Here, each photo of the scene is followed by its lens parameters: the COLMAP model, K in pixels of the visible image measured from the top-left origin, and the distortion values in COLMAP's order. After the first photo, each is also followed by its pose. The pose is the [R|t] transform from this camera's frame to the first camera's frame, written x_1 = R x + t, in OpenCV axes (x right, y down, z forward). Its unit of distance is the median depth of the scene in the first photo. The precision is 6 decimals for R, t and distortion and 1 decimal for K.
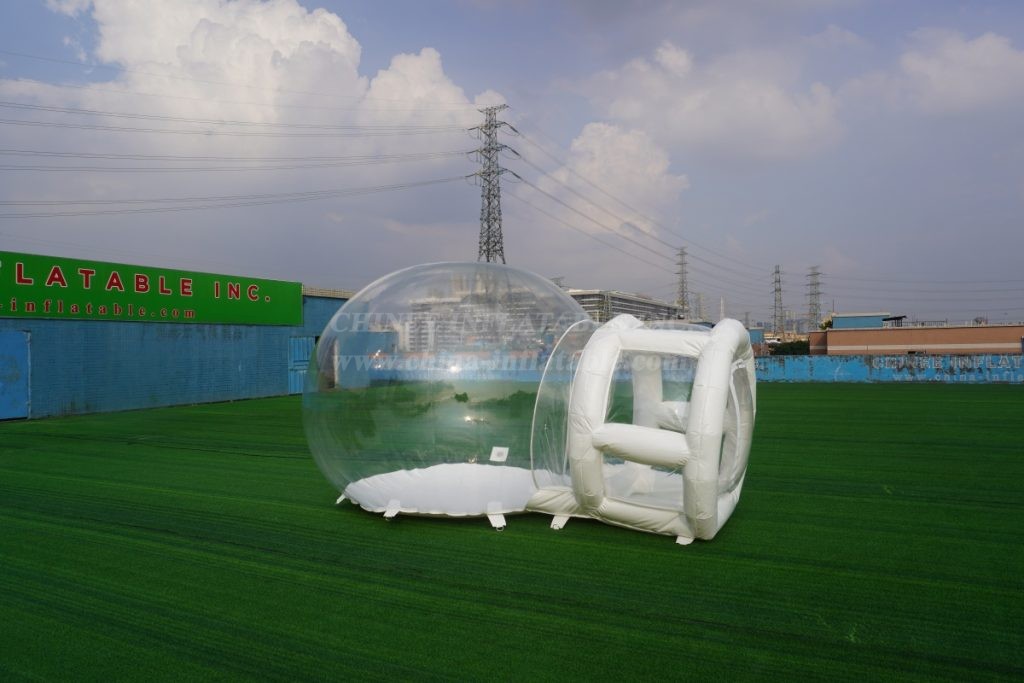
lens RADIAL K [[699.6, 0, 516.6], [0, 699.6, 340.3], [0, 0, 1]] dist [-0.079958, 0.070612]
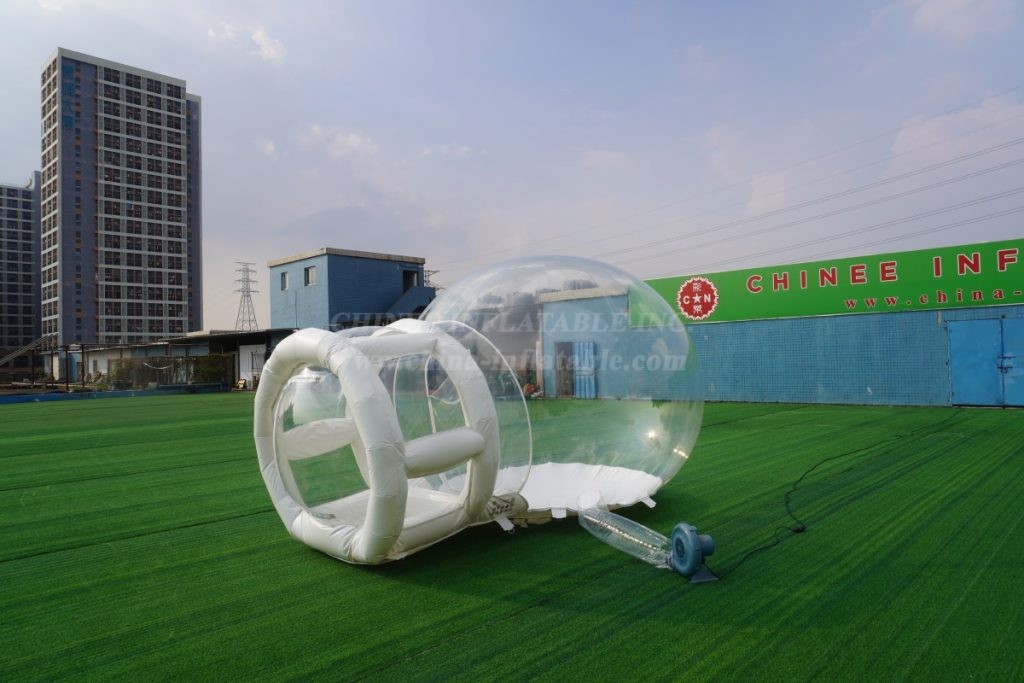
lens RADIAL K [[689.1, 0, 492.0], [0, 689.1, 327.1], [0, 0, 1]] dist [0.045627, 0.001276]
pose [[-0.323654, -0.013301, -0.946082, 0.460284], [0.047732, 0.998399, -0.030366, -0.010221], [0.944971, -0.054986, -0.322501, 0.875418]]
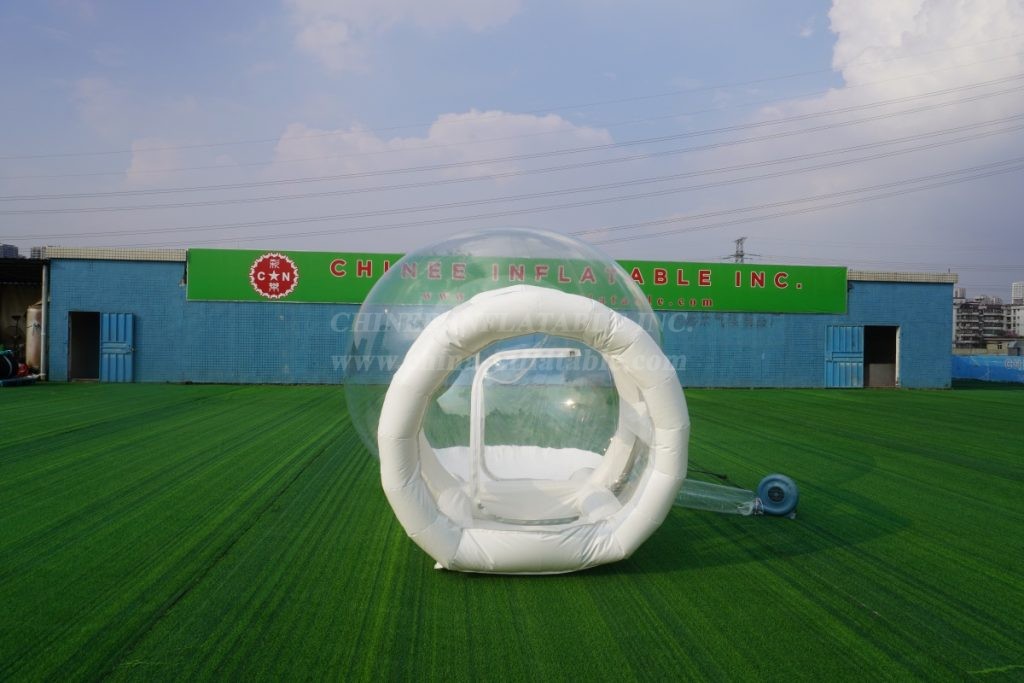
lens RADIAL K [[699.6, 0, 516.6], [0, 699.6, 340.3], [0, 0, 1]] dist [-0.079958, 0.070612]
pose [[0.515495, 0.028336, -0.856424, 0.305335], [-0.014930, 0.999598, 0.024086, -0.002026], [0.856762, 0.000370, 0.515711, 0.198998]]
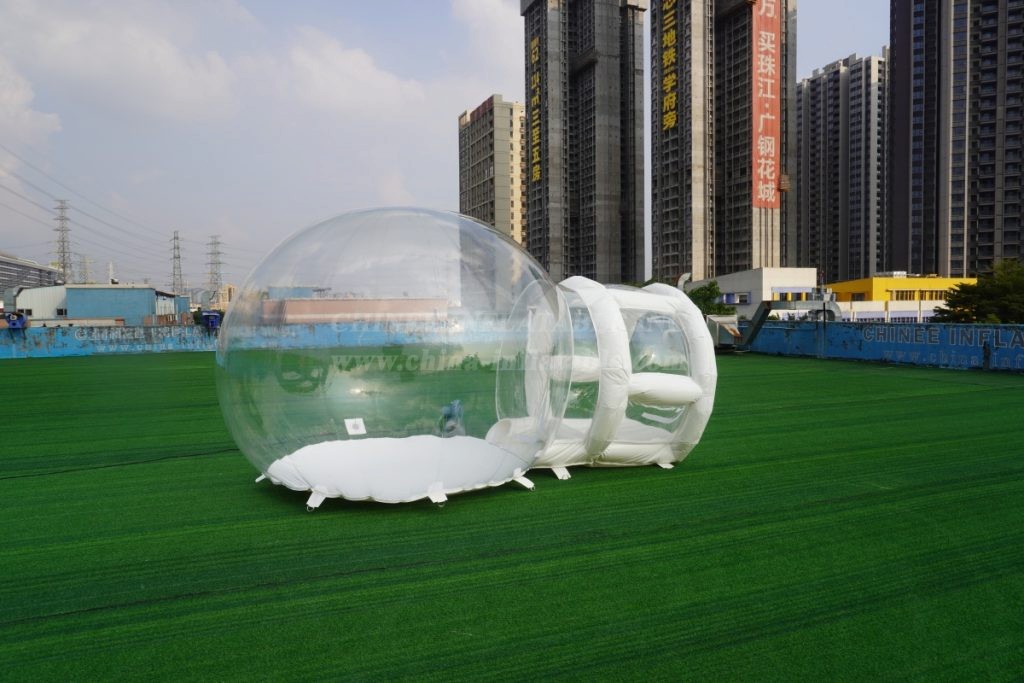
lens RADIAL K [[699.6, 0, 516.6], [0, 699.6, 340.3], [0, 0, 1]] dist [-0.079958, 0.070612]
pose [[0.648667, -0.022689, 0.760734, -0.260136], [-0.009898, 0.999220, 0.038241, 0.007487], [-0.761008, -0.032335, 0.647937, 0.126630]]
